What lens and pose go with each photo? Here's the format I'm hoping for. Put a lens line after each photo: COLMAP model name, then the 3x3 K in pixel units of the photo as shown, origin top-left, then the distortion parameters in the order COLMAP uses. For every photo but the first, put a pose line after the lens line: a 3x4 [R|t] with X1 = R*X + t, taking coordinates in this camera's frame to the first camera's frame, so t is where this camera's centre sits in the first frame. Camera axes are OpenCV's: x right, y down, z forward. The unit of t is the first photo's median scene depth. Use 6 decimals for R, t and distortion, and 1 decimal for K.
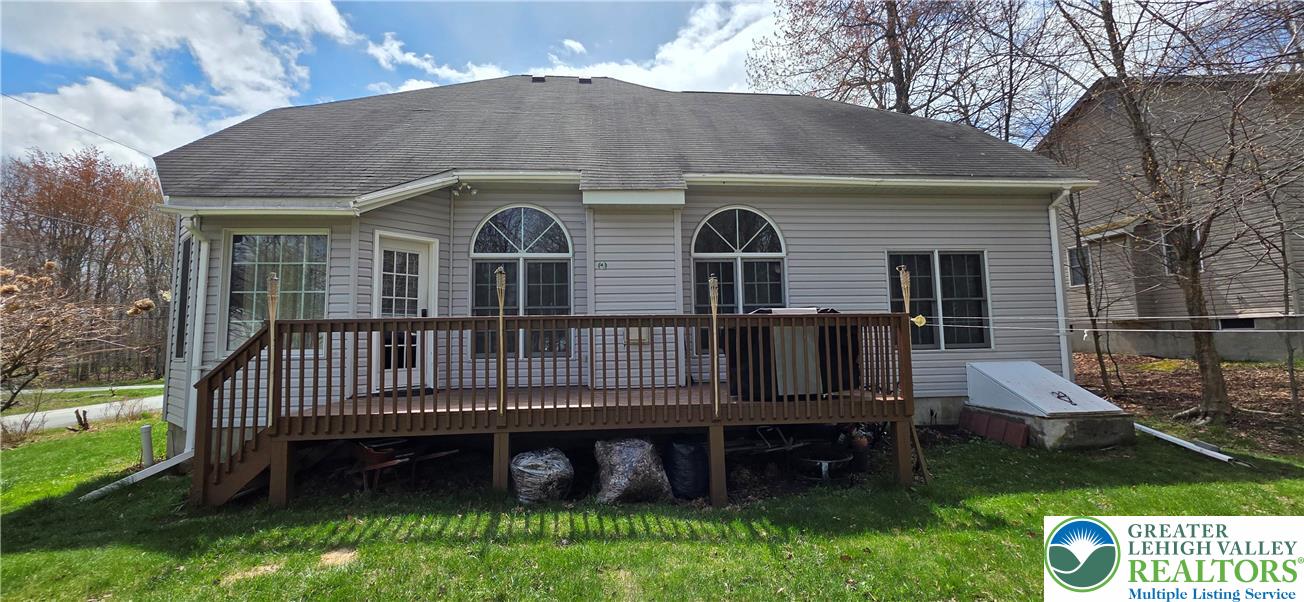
lens RADIAL K [[531.4, 0, 650.6], [0, 531.4, 294.2], [0, 0, 1]] dist [0.000002, -0.000049]
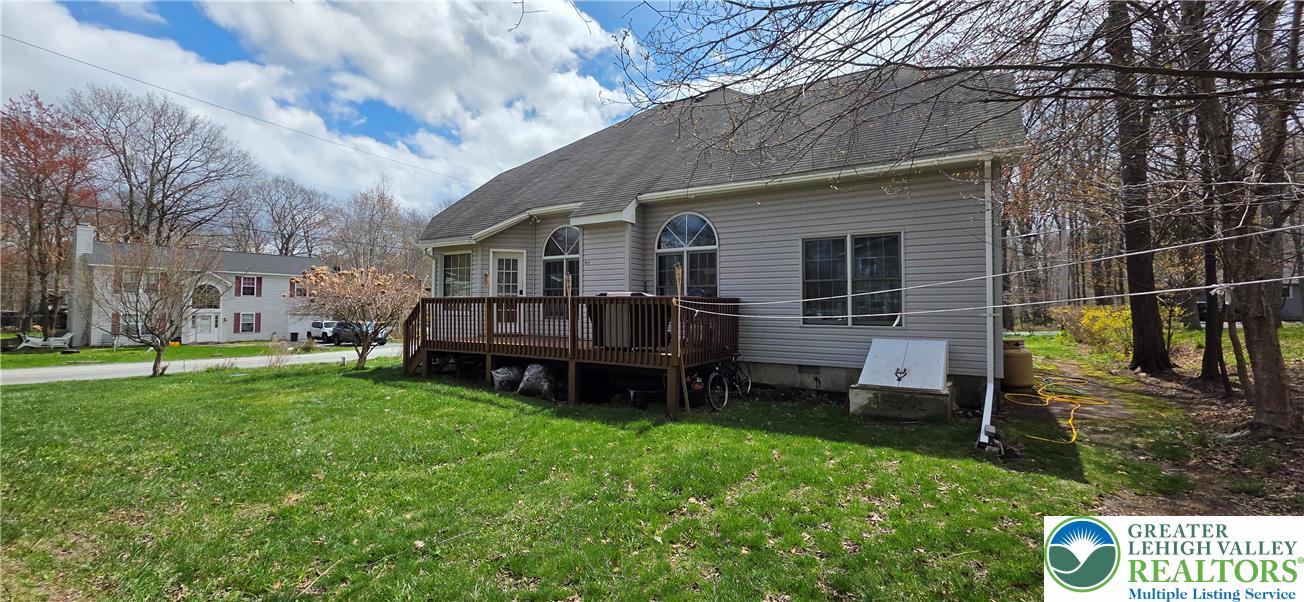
lens RADIAL K [[531.4, 0, 655.7], [0, 531.4, 304.0], [0, 0, 1]] dist [0.000002, -0.000049]
pose [[0.790076, 0.015593, -0.612811, 1.009016], [0.034311, 0.996985, 0.069604, -0.034276], [0.612048, -0.076018, 0.787158, -0.122034]]
